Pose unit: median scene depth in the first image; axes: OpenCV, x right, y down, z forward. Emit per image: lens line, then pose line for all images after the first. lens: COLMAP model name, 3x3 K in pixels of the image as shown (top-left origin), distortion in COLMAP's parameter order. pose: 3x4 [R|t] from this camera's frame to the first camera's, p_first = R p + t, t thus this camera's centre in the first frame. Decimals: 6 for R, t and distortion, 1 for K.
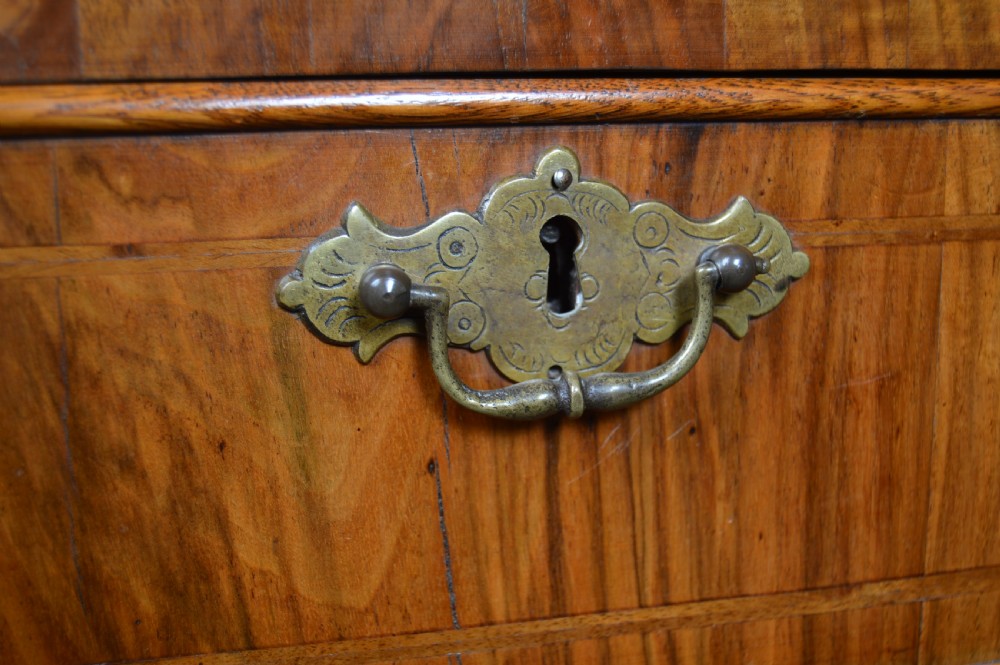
lens RADIAL K [[1224.3, 0, 500.0], [0, 1224.3, 332.5], [0, 0, 1]] dist [-0.056791, 0.027269]
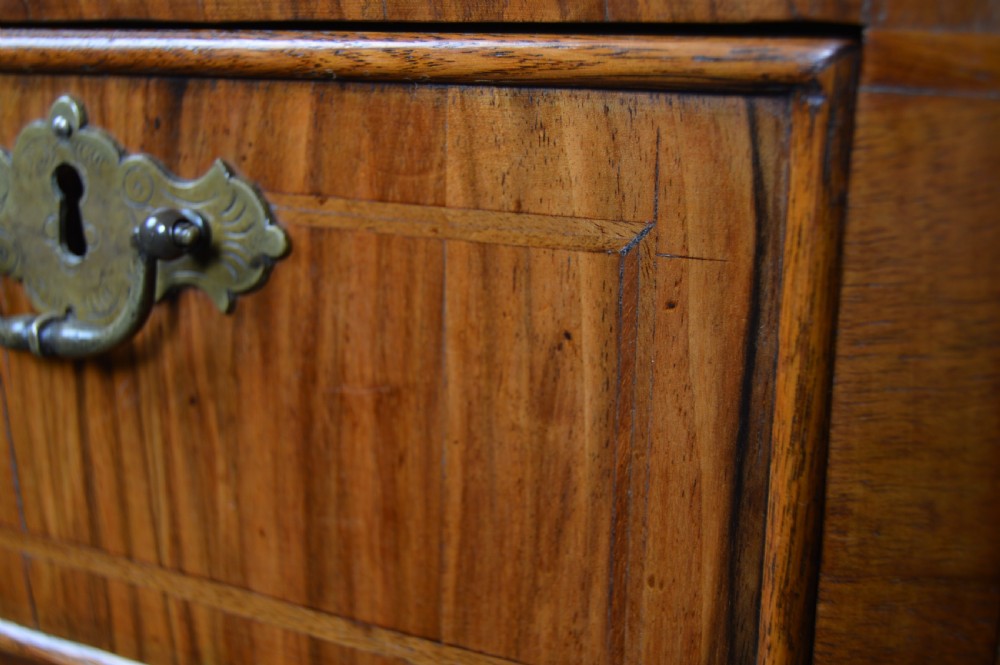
lens RADIAL K [[1224.3, 0, 500.0], [0, 1224.3, 332.5], [0, 0, 1]] dist [-0.056791, 0.027269]
pose [[0.755657, 0.171661, -0.632072, 0.923641], [-0.145918, 0.984912, 0.093039, -0.095519], [0.638507, 0.021925, 0.769304, 0.412094]]
